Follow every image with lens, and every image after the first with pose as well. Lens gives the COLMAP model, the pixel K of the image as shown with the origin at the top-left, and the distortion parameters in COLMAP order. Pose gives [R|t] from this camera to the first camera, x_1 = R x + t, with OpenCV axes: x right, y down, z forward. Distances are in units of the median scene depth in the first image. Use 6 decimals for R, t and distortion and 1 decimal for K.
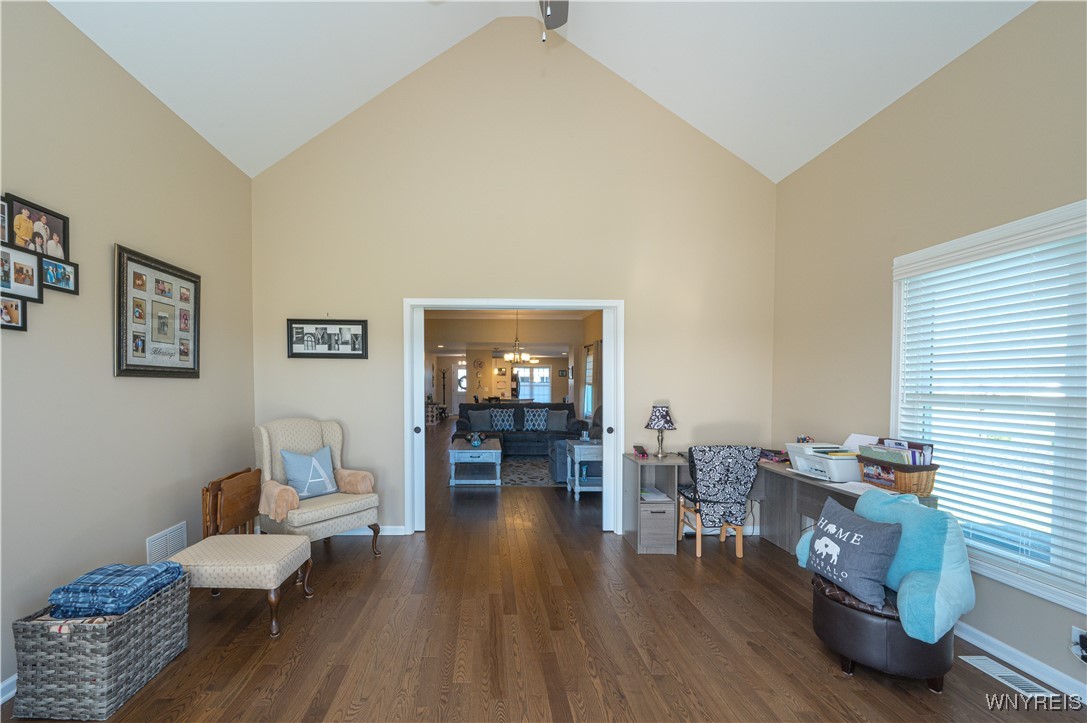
lens RADIAL K [[454.0, 0, 509.2], [0, 454.0, 386.6], [0, 0, 1]] dist [-0.000839, -0.000060]
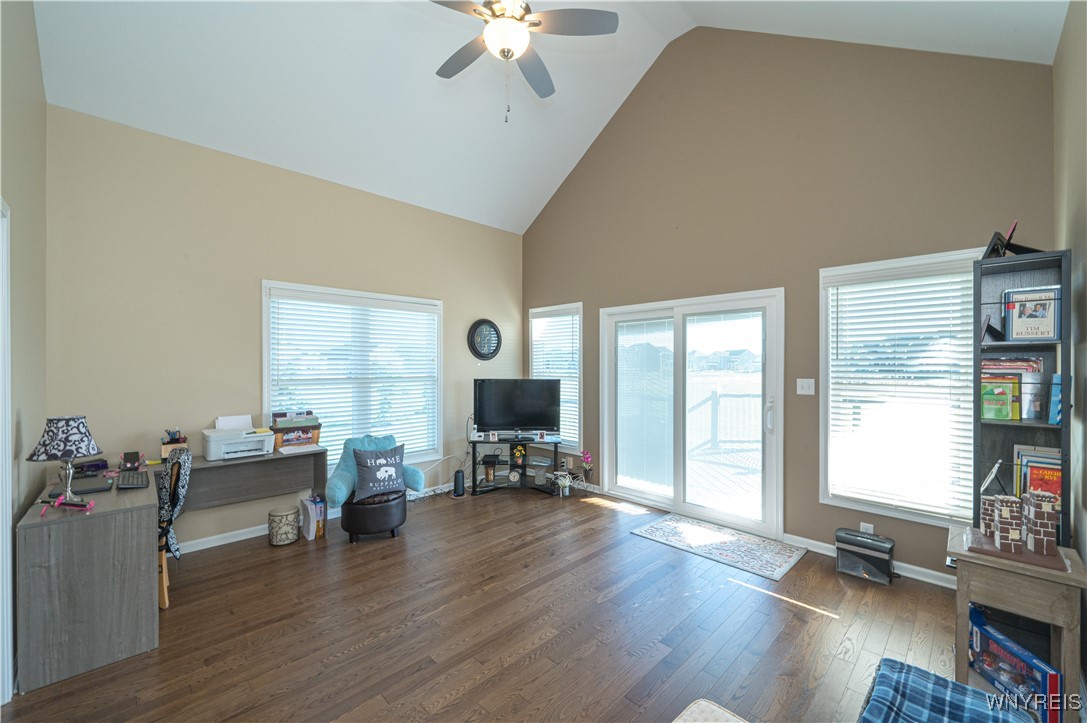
lens RADIAL K [[432.8, 0, 543.5], [0, 432.8, 361.5], [0, 0, 1]] dist [0.001720, 0.000028]
pose [[-0.670930, 0.003355, 0.741513, -0.709655], [0.002509, 0.999994, -0.002254, -0.036803], [-0.741517, 0.000348, -0.670934, 1.358746]]
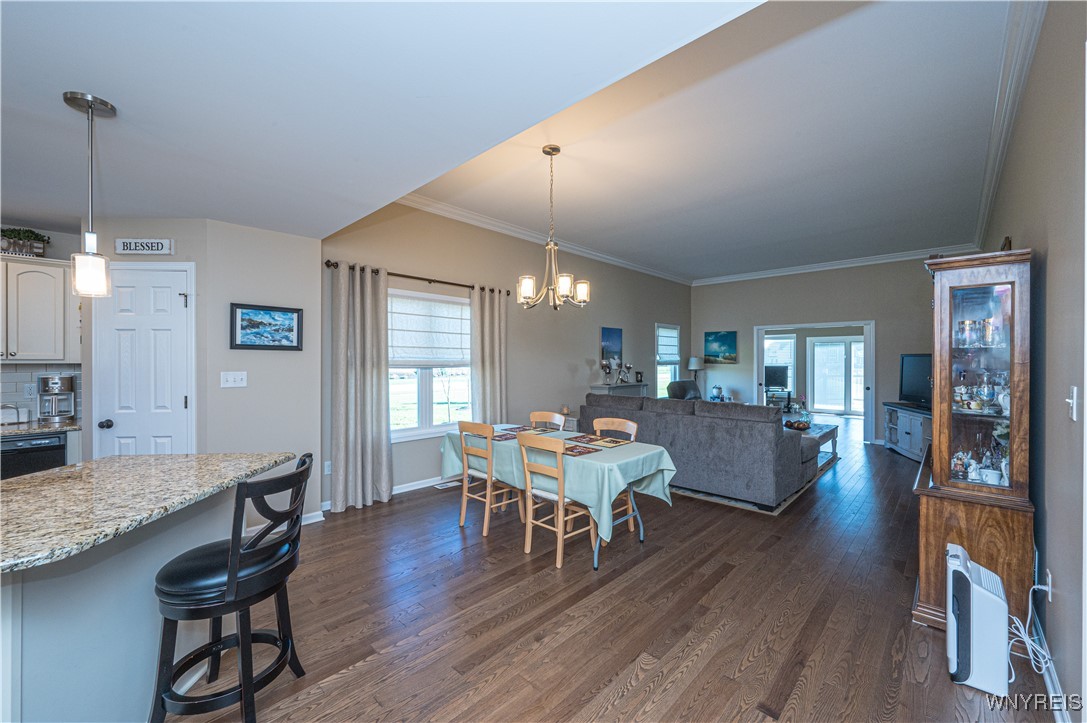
lens RADIAL K [[427.2, 0, 543.5], [0, 427.2, 361.5], [0, 0, 1]] dist [-0.012083, 0.000103]
pose [[-0.684097, -0.007951, 0.729348, -0.868309], [-0.000143, 0.999942, 0.010767, -0.057978], [-0.729391, 0.007262, -0.684058, 4.924858]]
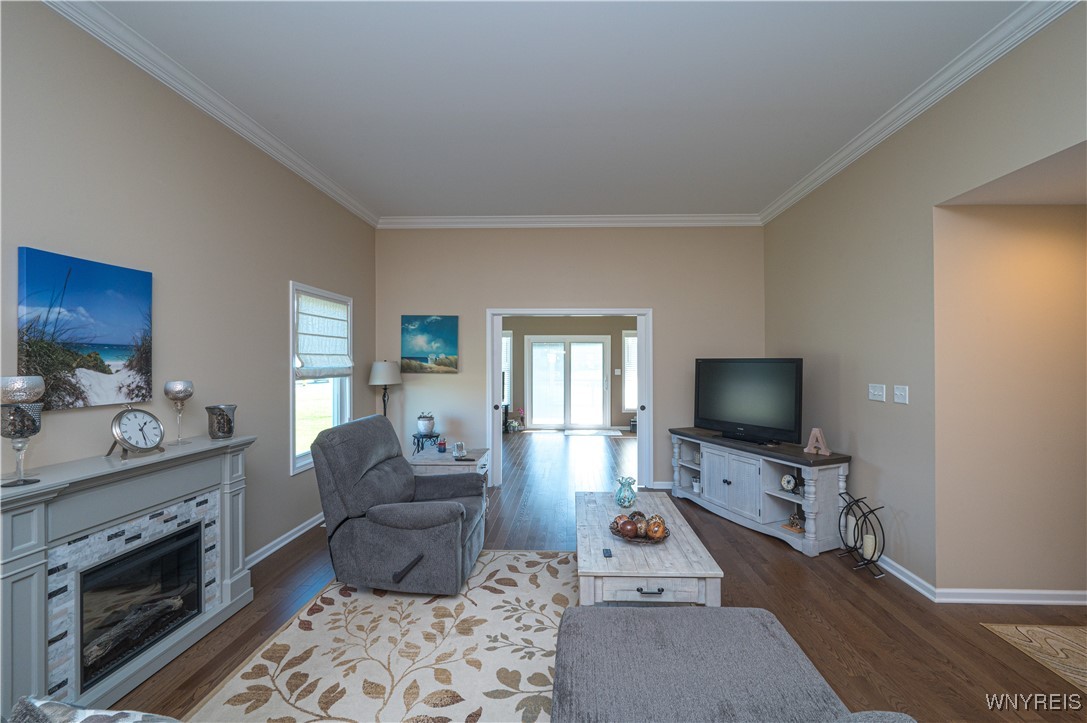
lens RADIAL K [[430.1, 0, 559.3], [0, 430.1, 361.3], [0, 0, 1]] dist [-0.000040, 0.000061]
pose [[-0.997149, -0.004858, 0.075305, -0.081343], [-0.004418, 0.999972, 0.006014, -0.069571], [-0.075332, 0.005665, -0.997142, 3.455022]]
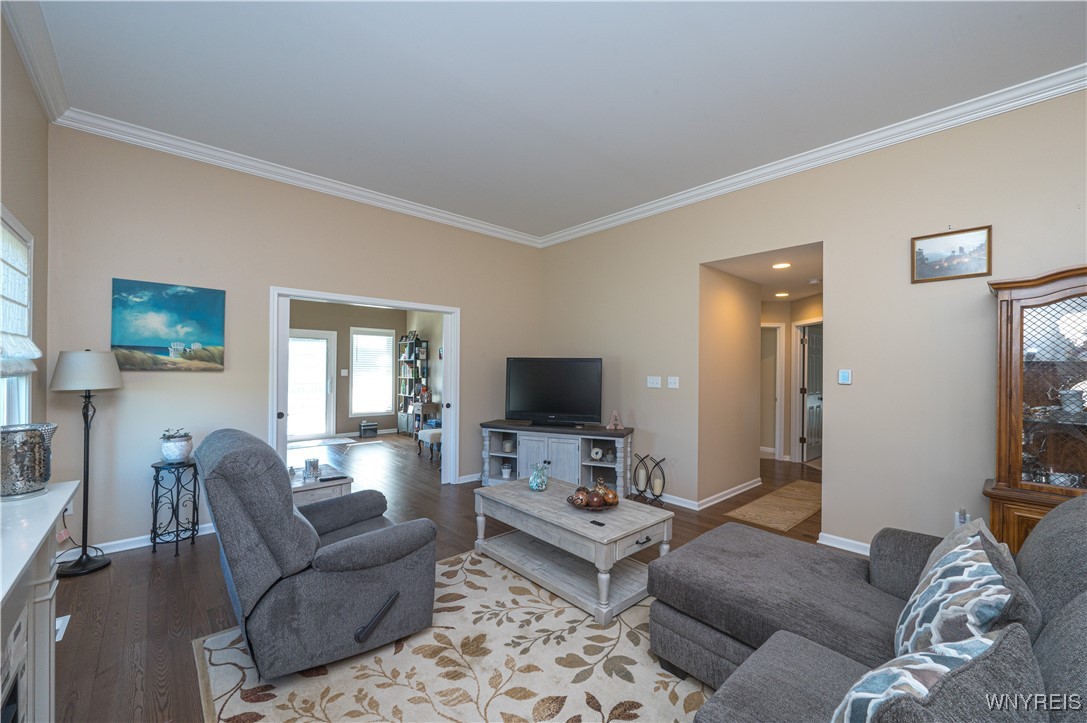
lens RADIAL K [[431.3, 0, 535.1], [0, 431.3, 367.2], [0, 0, 1]] dist [0.000745, 0.000185]
pose [[-0.779451, -0.012209, -0.626345, 0.590702], [-0.017641, 0.999841, 0.002463, -0.036979], [0.626215, 0.012969, -0.779542, 3.269151]]
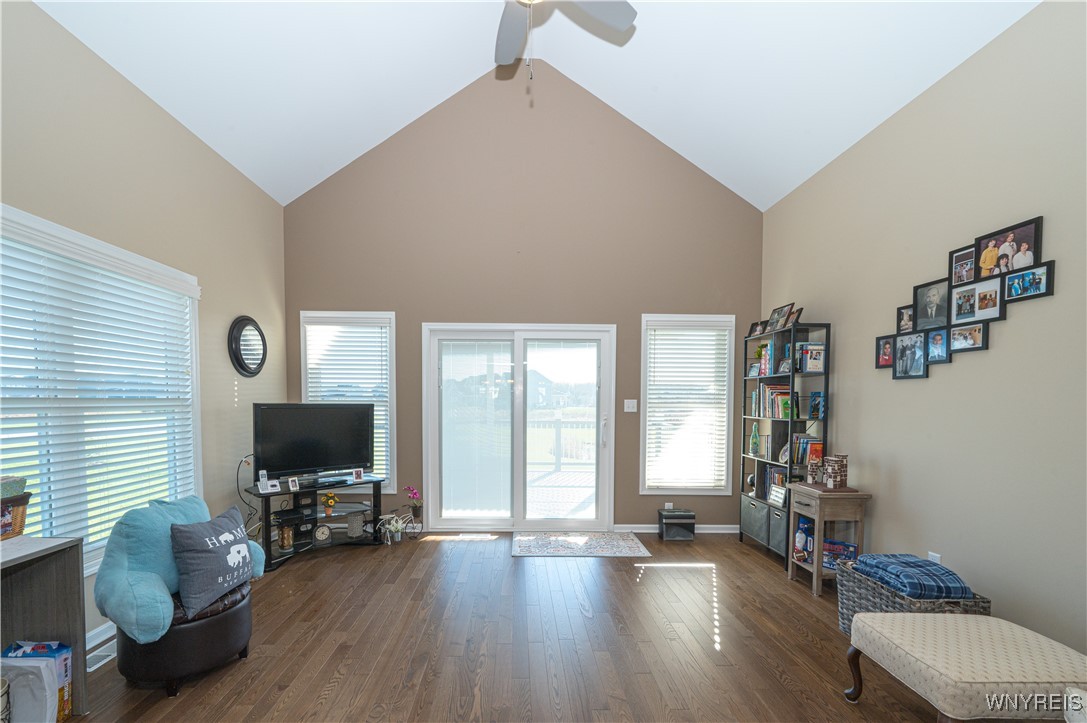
lens RADIAL K [[453.5, 0, 525.1], [0, 453.5, 411.3], [0, 0, 1]] dist [0.000053, -0.000065]
pose [[-0.999547, -0.011049, 0.027989, 0.046735], [-0.010205, 0.999494, 0.030124, 0.008736], [-0.028307, 0.029825, -0.999154, 1.625680]]
